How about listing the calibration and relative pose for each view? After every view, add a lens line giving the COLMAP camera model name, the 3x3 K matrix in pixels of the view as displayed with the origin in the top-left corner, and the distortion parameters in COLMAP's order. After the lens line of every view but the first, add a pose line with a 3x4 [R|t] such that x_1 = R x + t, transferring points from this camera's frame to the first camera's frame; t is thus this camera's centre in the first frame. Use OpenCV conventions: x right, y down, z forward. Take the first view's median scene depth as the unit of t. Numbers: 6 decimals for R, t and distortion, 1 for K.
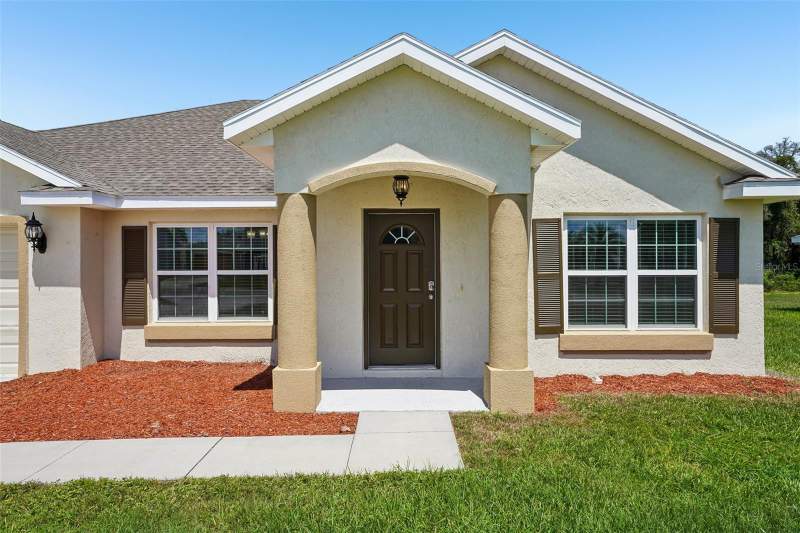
lens RADIAL K [[532.9, 0, 404.3], [0, 532.9, 265.2], [0, 0, 1]] dist [-0.004192, 0.006891]
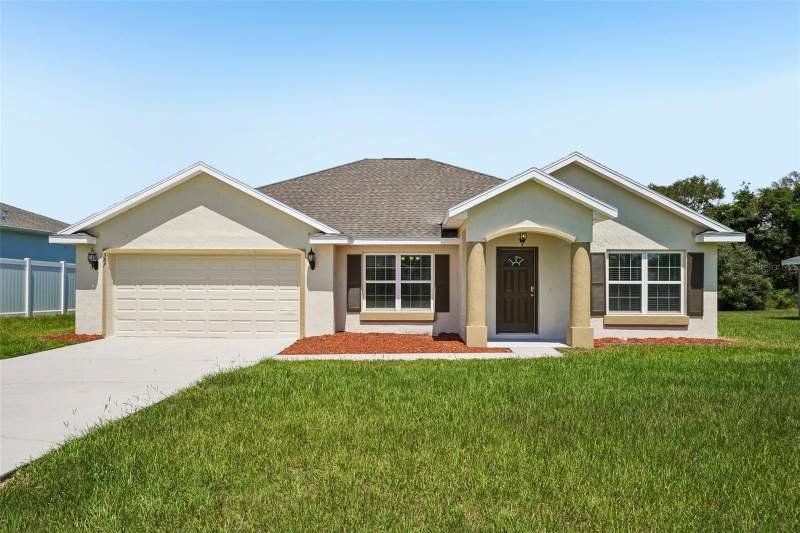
lens RADIAL K [[588.8, 0, 402.2], [0, 588.8, 286.7], [0, 0, 1]] dist [0.000905, 0.007875]
pose [[0.999625, 0.005886, -0.026750, -0.342151], [-0.005690, 0.999956, 0.007413, 0.018373], [0.026792, -0.007258, 0.999615, -1.023030]]
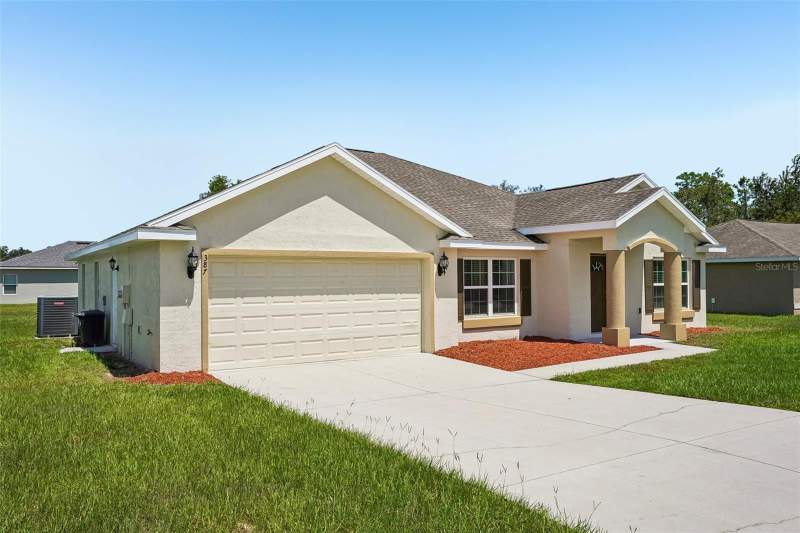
lens RADIAL K [[607.4, 0, 397.9], [0, 607.4, 279.5], [0, 0, 1]] dist [0.001575, 0.010504]
pose [[0.840517, -0.006057, 0.541751, -1.885157], [0.007674, 0.999970, -0.000725, -0.012159], [-0.541730, 0.004767, 0.840539, -0.511202]]
